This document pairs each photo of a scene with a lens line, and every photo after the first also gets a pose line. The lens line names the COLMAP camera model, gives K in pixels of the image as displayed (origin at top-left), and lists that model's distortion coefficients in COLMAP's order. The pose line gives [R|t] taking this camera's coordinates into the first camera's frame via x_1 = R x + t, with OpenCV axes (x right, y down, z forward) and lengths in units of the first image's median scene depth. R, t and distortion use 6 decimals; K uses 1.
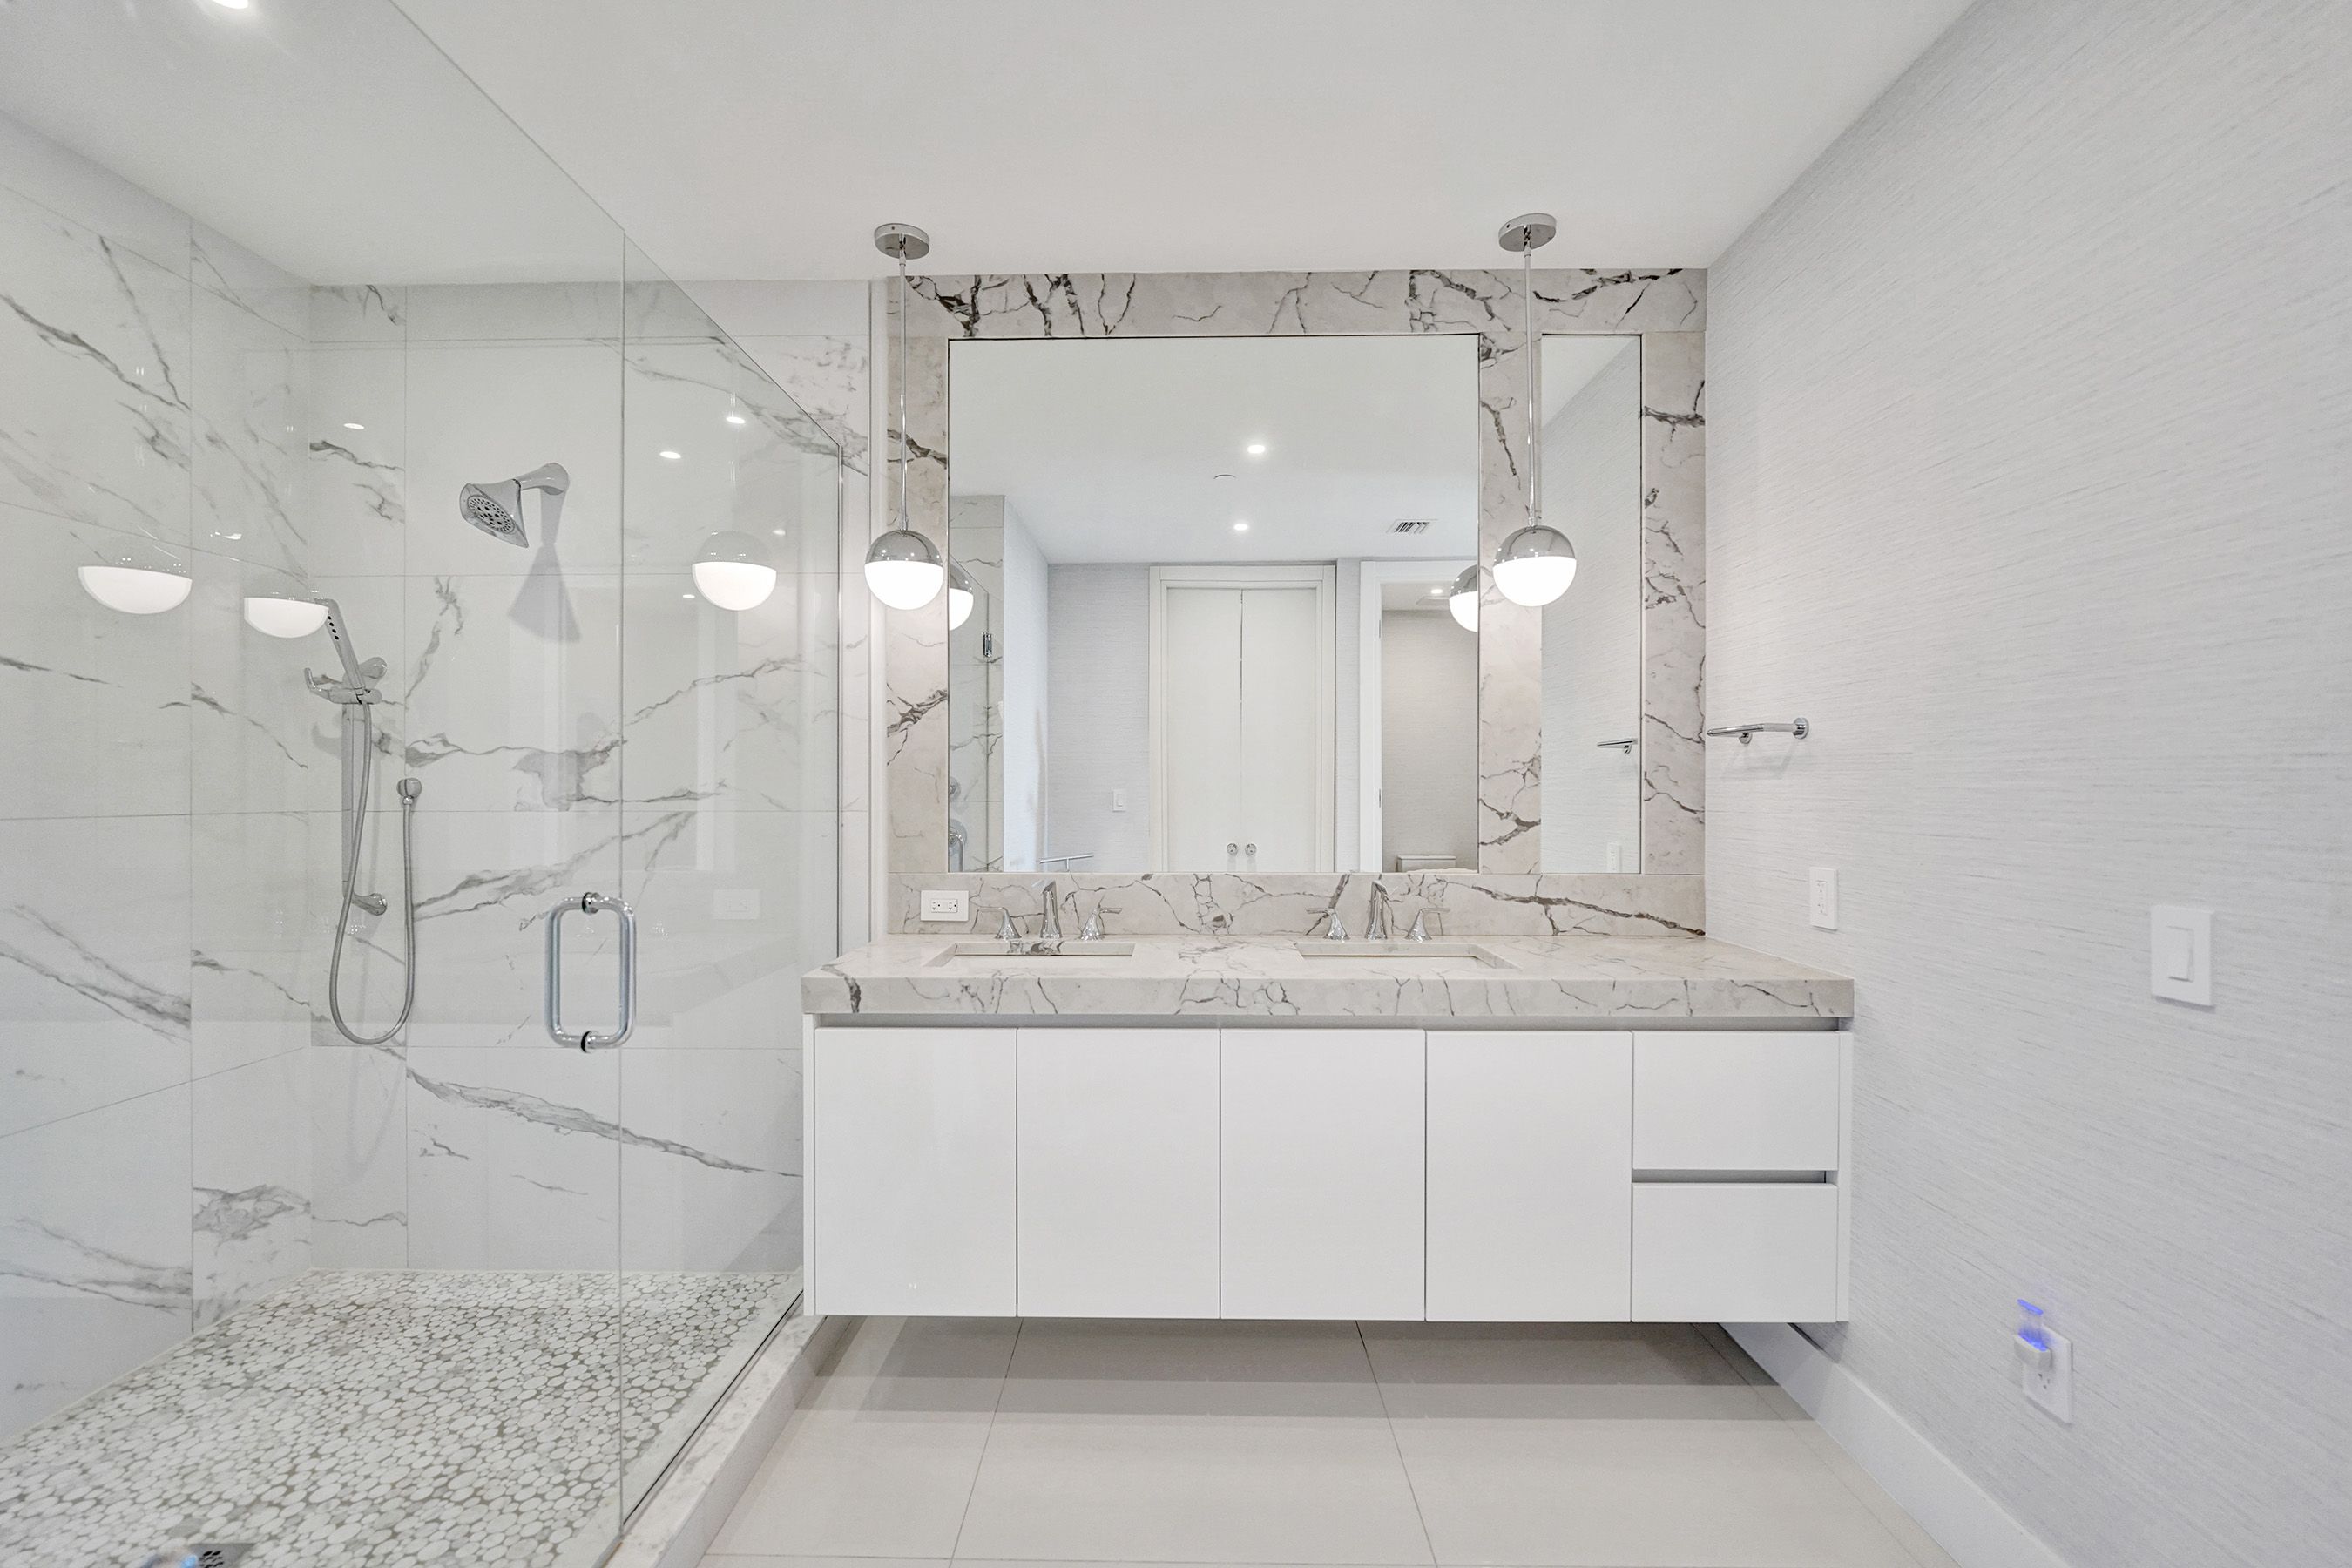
lens RADIAL K [[959.6, 0, 1193.5], [0, 959.6, 801.6], [0, 0, 1]] dist [-0.027248, 0.003199]
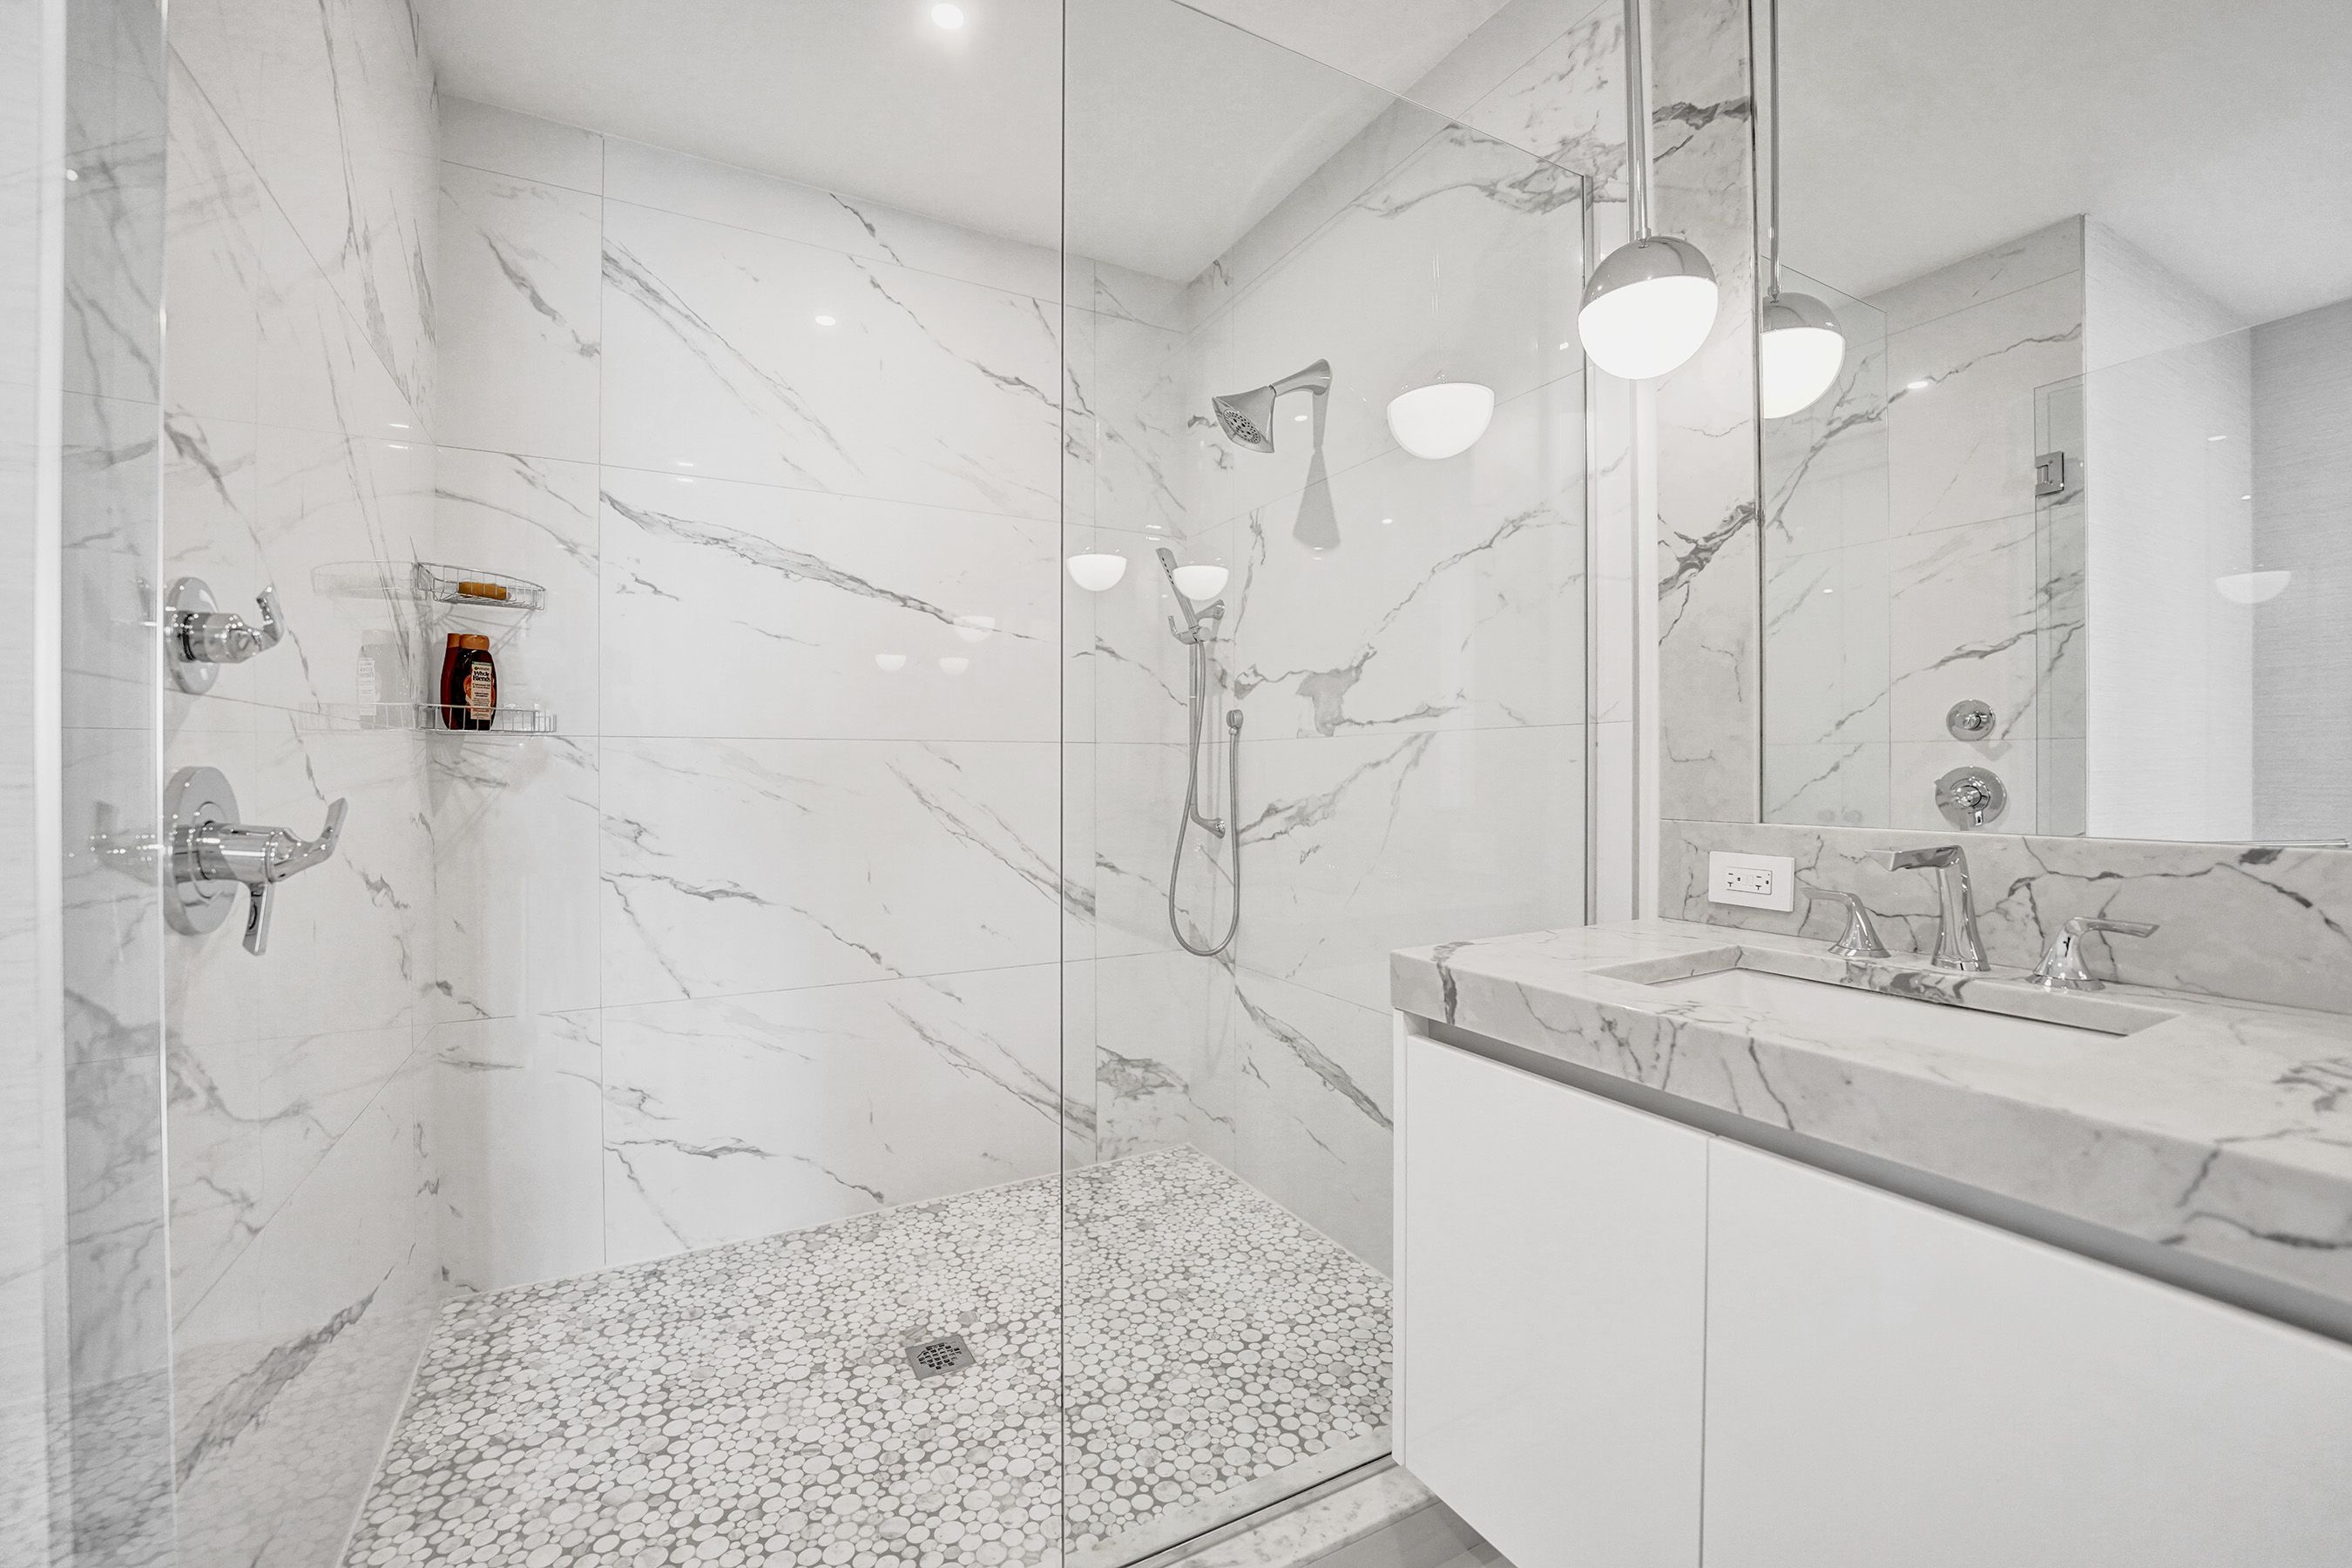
lens RADIAL K [[959.6, 0, 1163.6], [0, 959.6, 778.3], [0, 0, 1]] dist [-0.027248, 0.003199]
pose [[0.460676, 0.005733, -0.887550, 0.083172], [-0.009879, 0.999950, 0.001331, 0.051216], [0.887513, 0.008155, 0.460710, 0.437109]]
